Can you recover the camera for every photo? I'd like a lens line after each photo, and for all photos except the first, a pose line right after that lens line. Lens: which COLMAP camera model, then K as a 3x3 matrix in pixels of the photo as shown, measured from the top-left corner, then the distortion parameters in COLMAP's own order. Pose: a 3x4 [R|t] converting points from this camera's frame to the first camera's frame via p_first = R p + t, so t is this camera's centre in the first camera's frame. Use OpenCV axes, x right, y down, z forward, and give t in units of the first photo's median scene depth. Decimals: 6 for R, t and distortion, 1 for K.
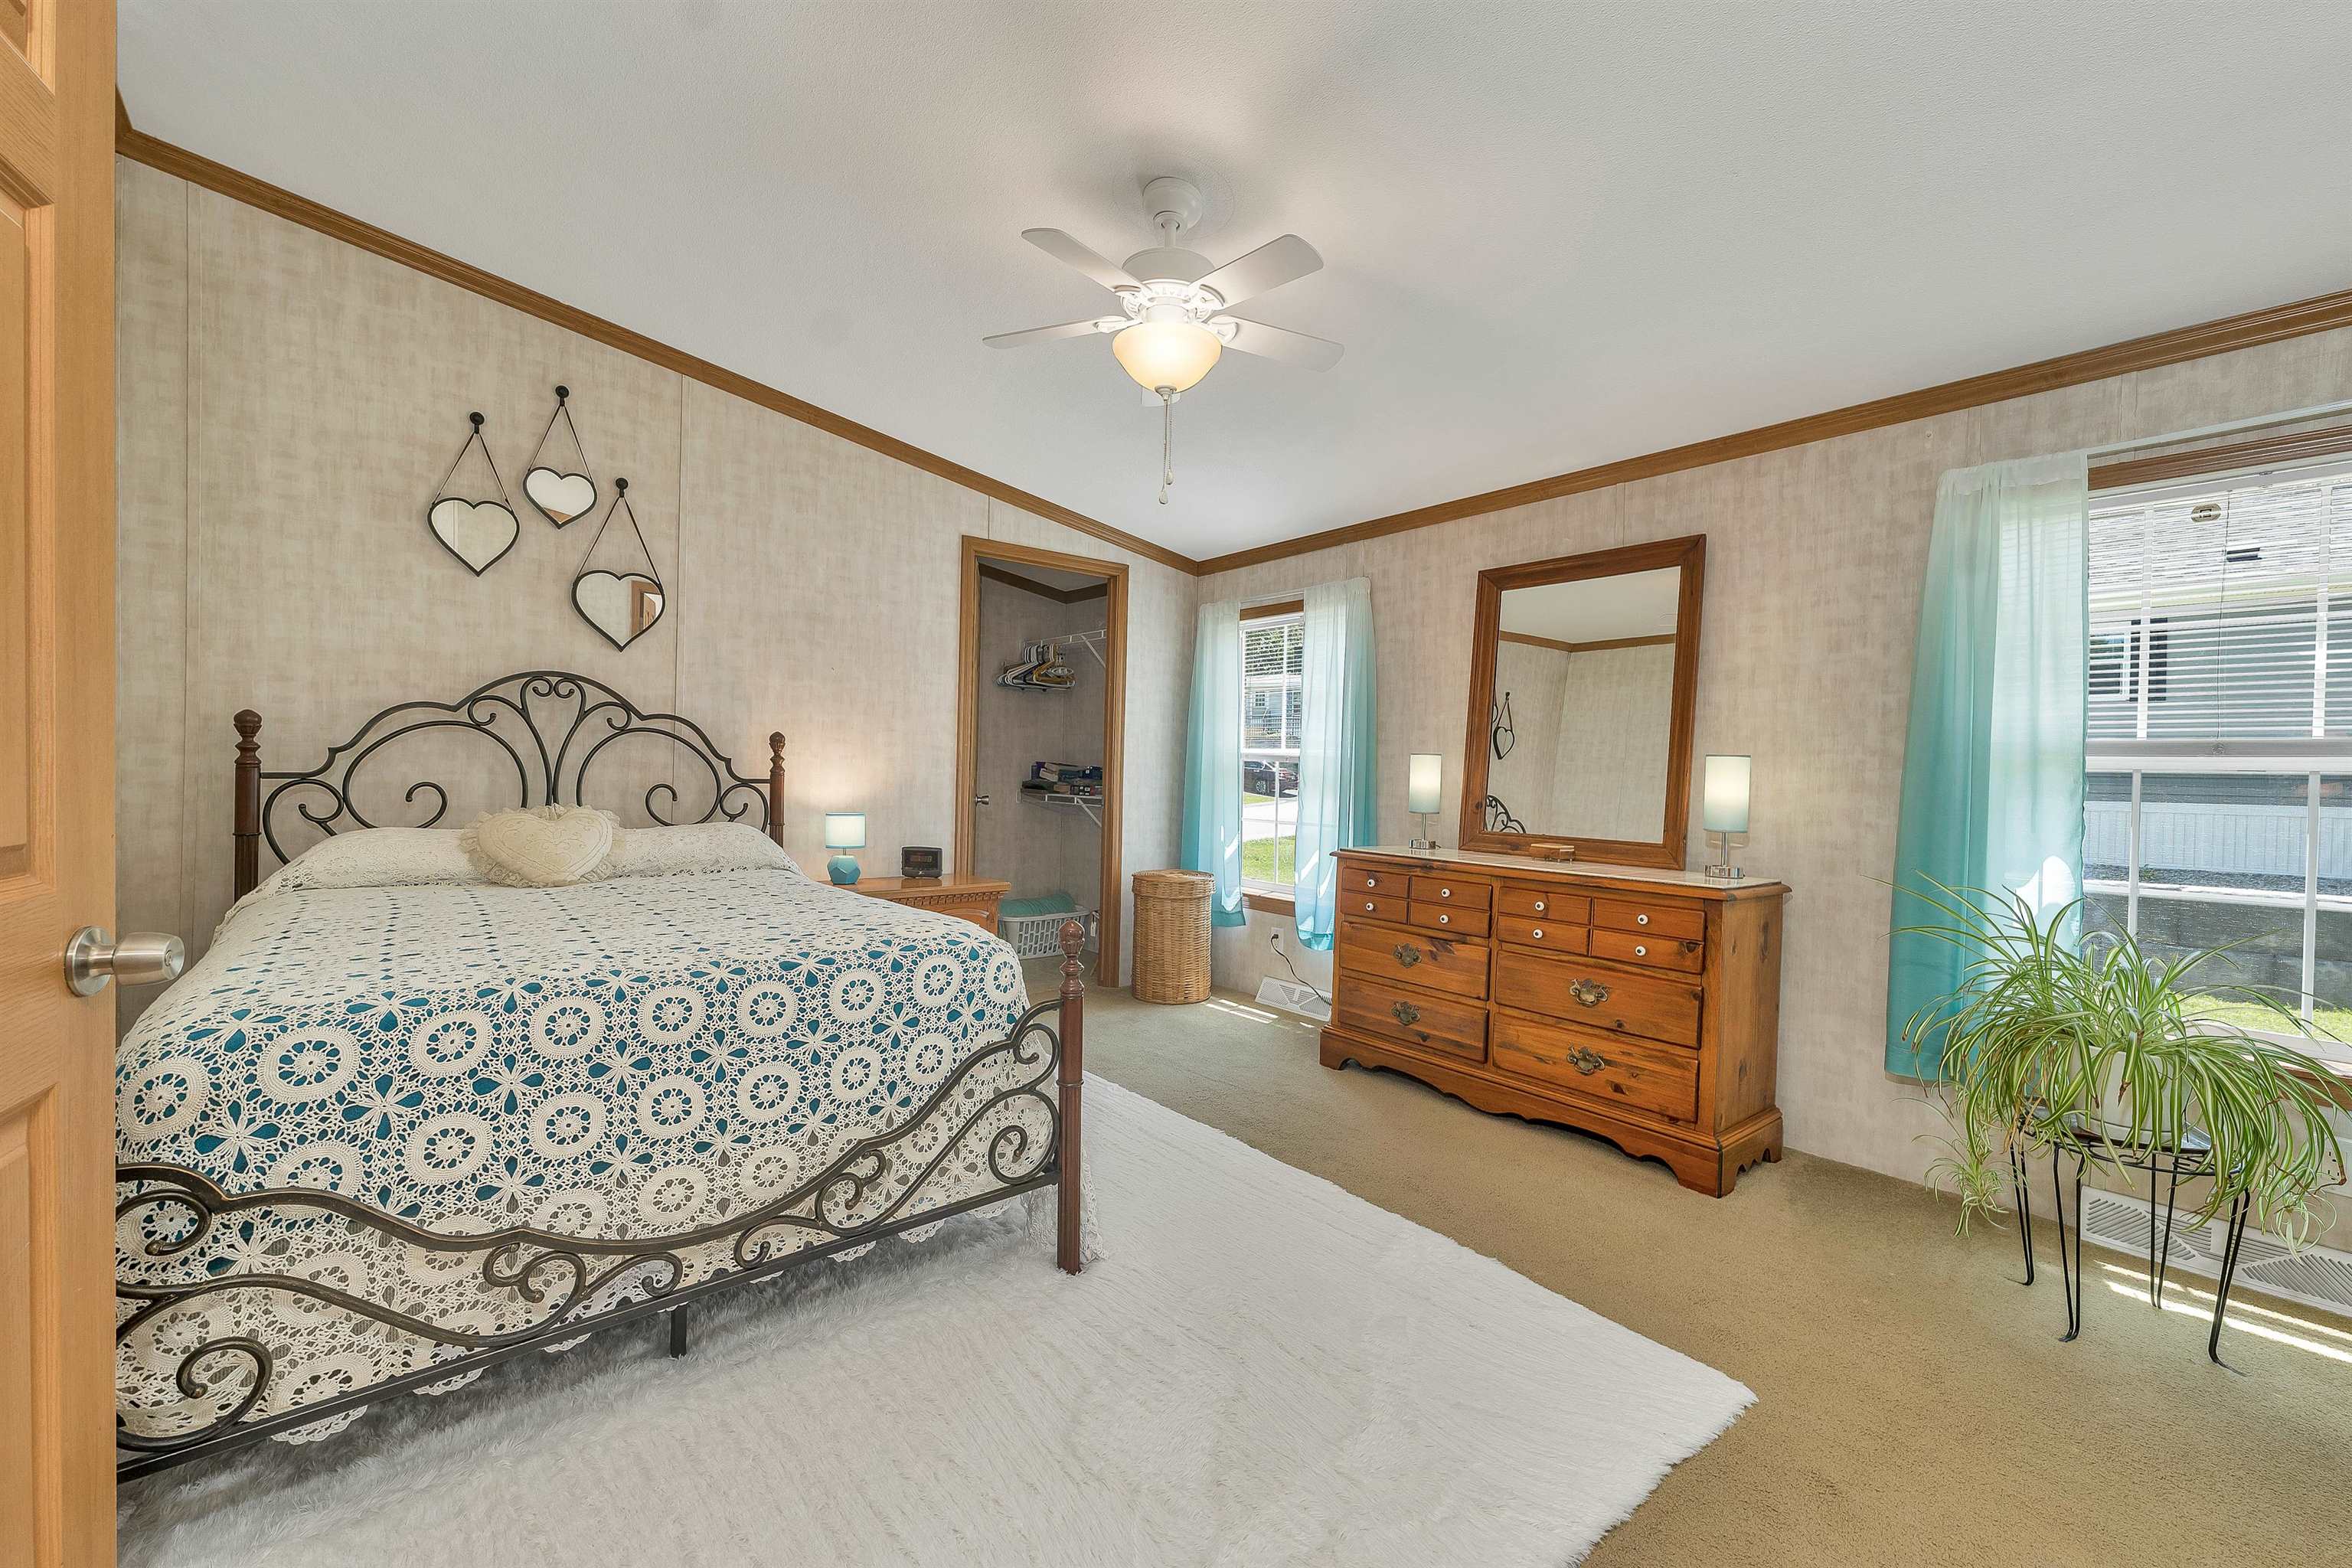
lens RADIAL K [[972.5, 0, 1172.7], [0, 972.5, 795.5], [0, 0, 1]] dist [0.002732, -0.000219]
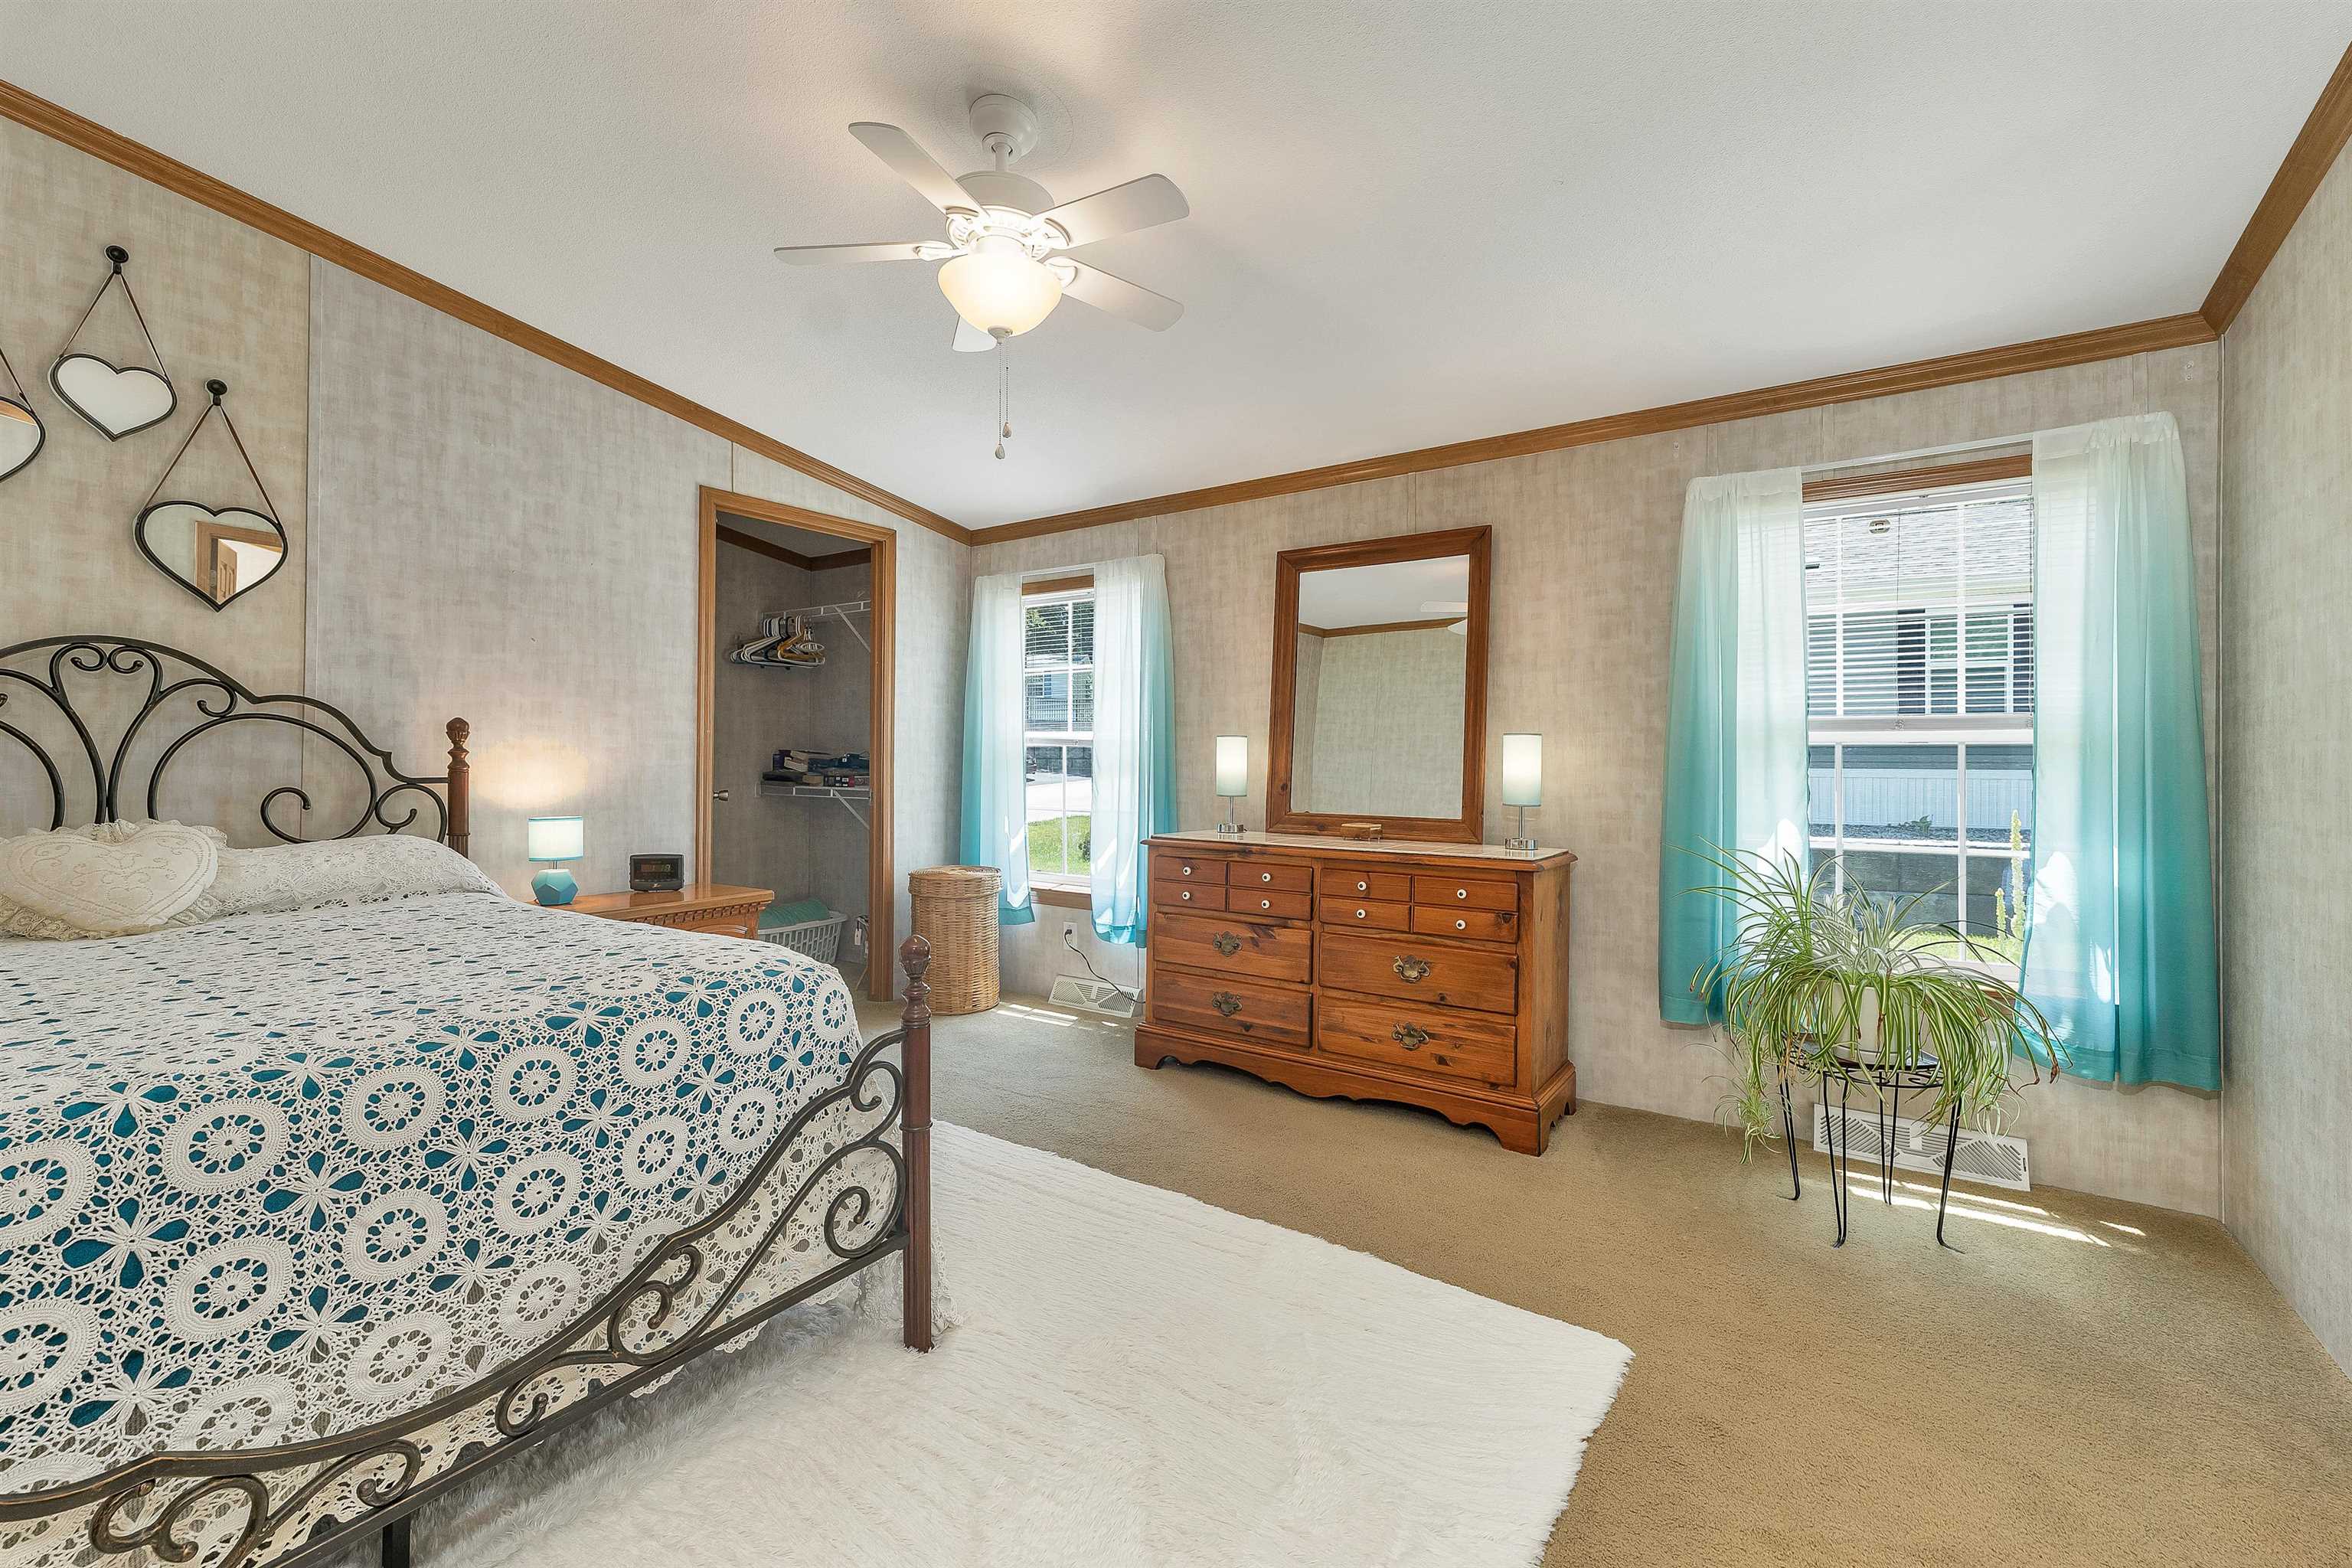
lens RADIAL K [[998.1, 0, 1186.6], [0, 998.1, 763.2], [0, 0, 1]] dist [0.002323, -0.000248]
pose [[0.957542, -0.019748, 0.287616, -0.095977], [0.024385, 0.999624, -0.012549, -0.004662], [-0.287260, 0.019030, 0.957664, 0.067217]]
